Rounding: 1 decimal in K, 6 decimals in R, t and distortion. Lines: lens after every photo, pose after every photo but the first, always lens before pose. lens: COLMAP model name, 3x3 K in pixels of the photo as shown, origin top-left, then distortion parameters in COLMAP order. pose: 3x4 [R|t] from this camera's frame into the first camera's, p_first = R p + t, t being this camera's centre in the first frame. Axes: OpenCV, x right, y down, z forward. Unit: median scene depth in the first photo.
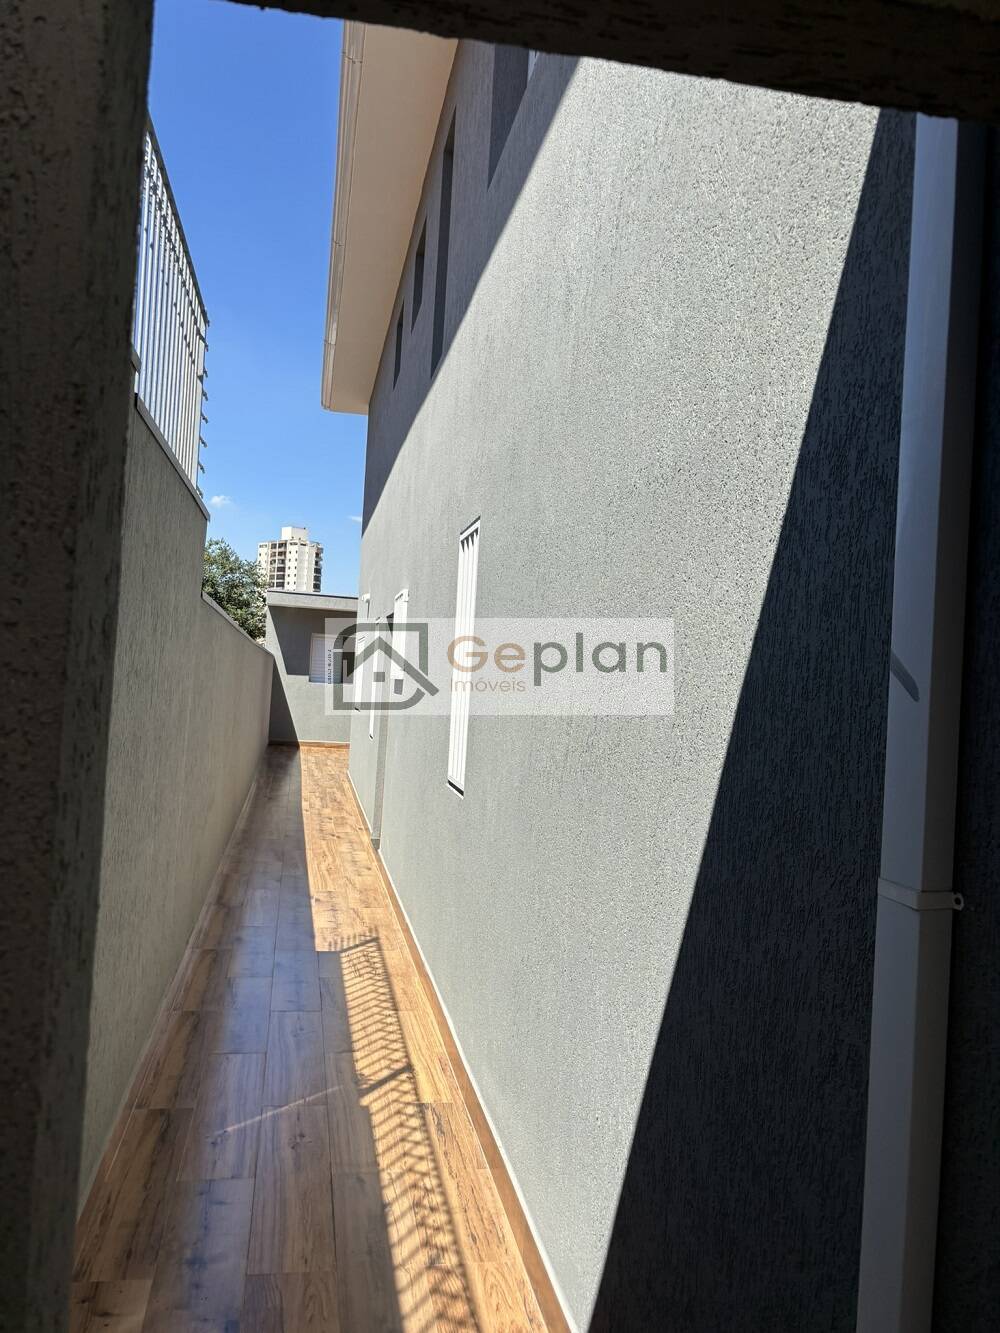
lens RADIAL K [[1004.0, 0, 500.4], [0, 1004.0, 664.7], [0, 0, 1]] dist [0.009024, 0.001361]
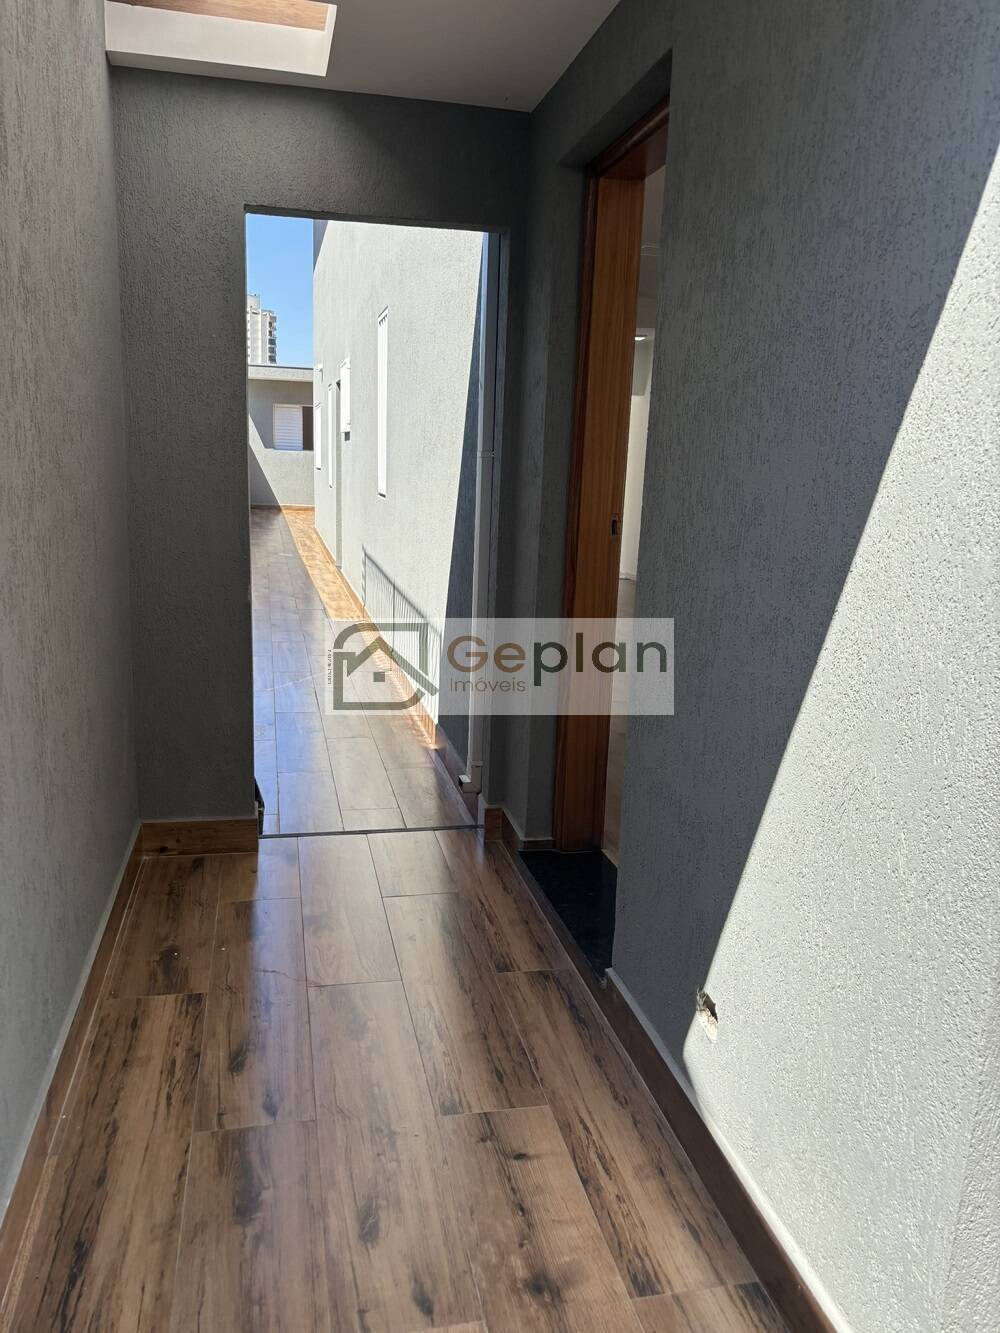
lens RADIAL K [[1004.0, 0, 499.4], [0, 1004.0, 669.5], [0, 0, 1]] dist [0.009024, 0.001361]
pose [[0.998805, -0.044746, 0.019660, 0.031686], [0.039108, 0.972957, 0.227650, 0.014789], [-0.029315, -0.226609, 0.973545, -0.178567]]
